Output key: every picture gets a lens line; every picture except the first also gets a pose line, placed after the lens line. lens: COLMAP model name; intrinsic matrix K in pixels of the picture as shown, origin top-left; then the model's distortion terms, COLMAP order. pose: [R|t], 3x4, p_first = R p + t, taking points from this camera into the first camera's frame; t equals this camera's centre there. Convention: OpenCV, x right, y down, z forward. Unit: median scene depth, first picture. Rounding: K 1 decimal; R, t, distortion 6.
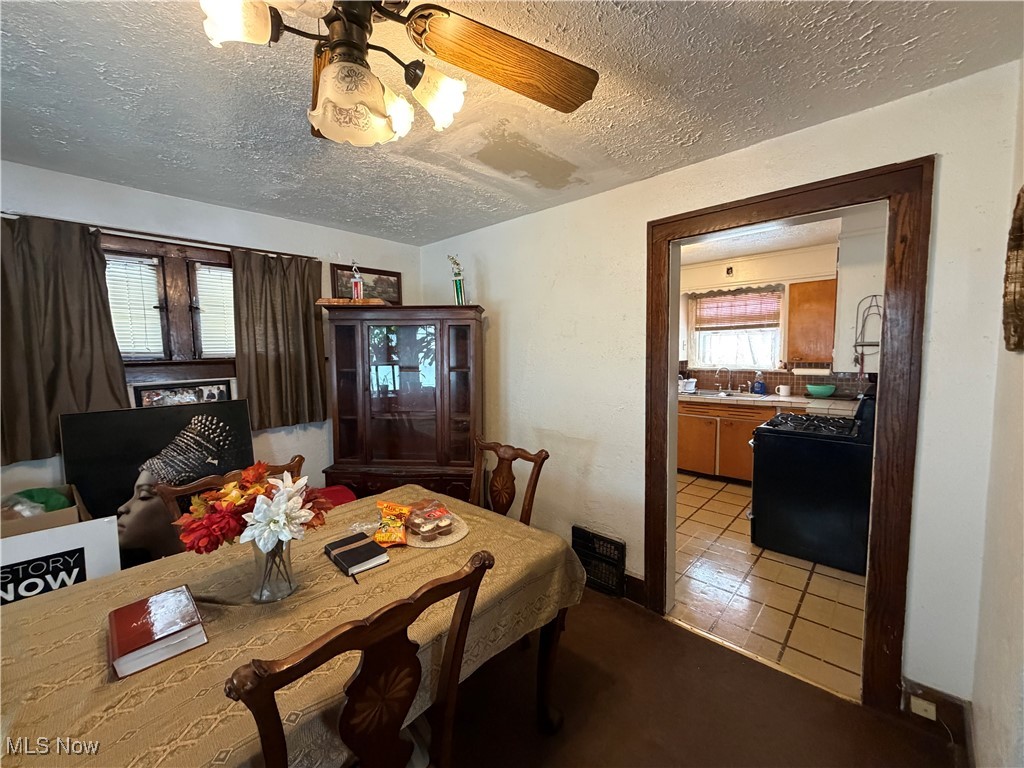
lens RADIAL K [[407.7, 0, 510.2], [0, 407.7, 383.9], [0, 0, 1]] dist [0.000213, -0.000499]
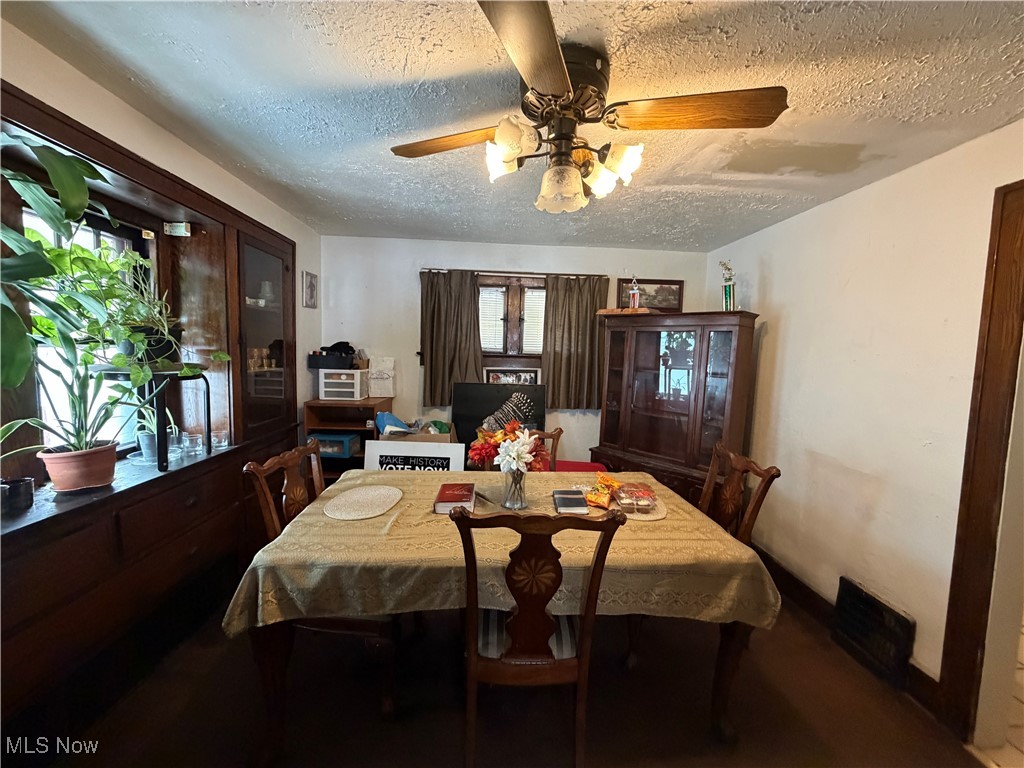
lens RADIAL K [[407.7, 0, 509.3], [0, 407.7, 384.3], [0, 0, 1]] dist [0.000213, -0.000499]
pose [[0.719005, 0.092925, -0.688765, 0.224862], [-0.097622, 0.994700, 0.032292, 0.003439], [0.688115, 0.044021, 0.724266, -0.078856]]
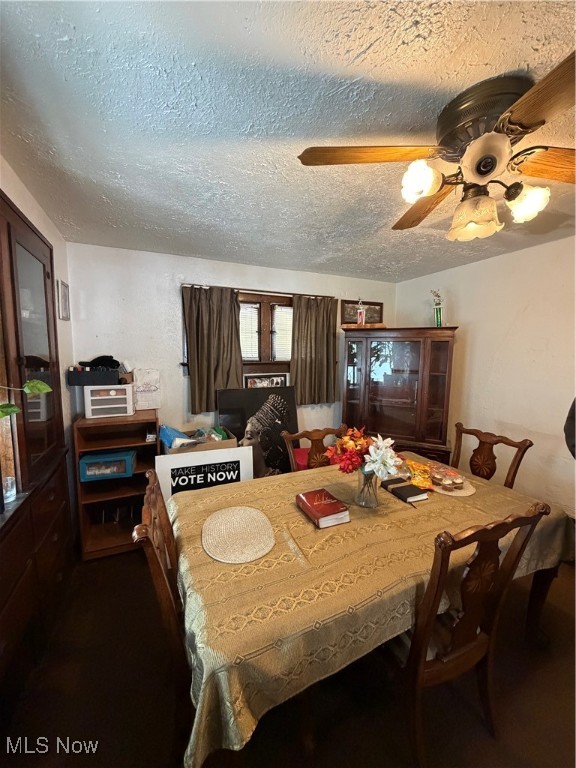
lens RADIAL K [[305.7, 0, 287.6], [0, 305.7, 382.5], [0, 0, 1]] dist [0.000213, -0.000499]
pose [[0.922435, 0.053318, -0.382454, -0.219891], [-0.047940, 0.998572, 0.023585, -0.006140], [0.383165, -0.003421, 0.923673, -0.167334]]
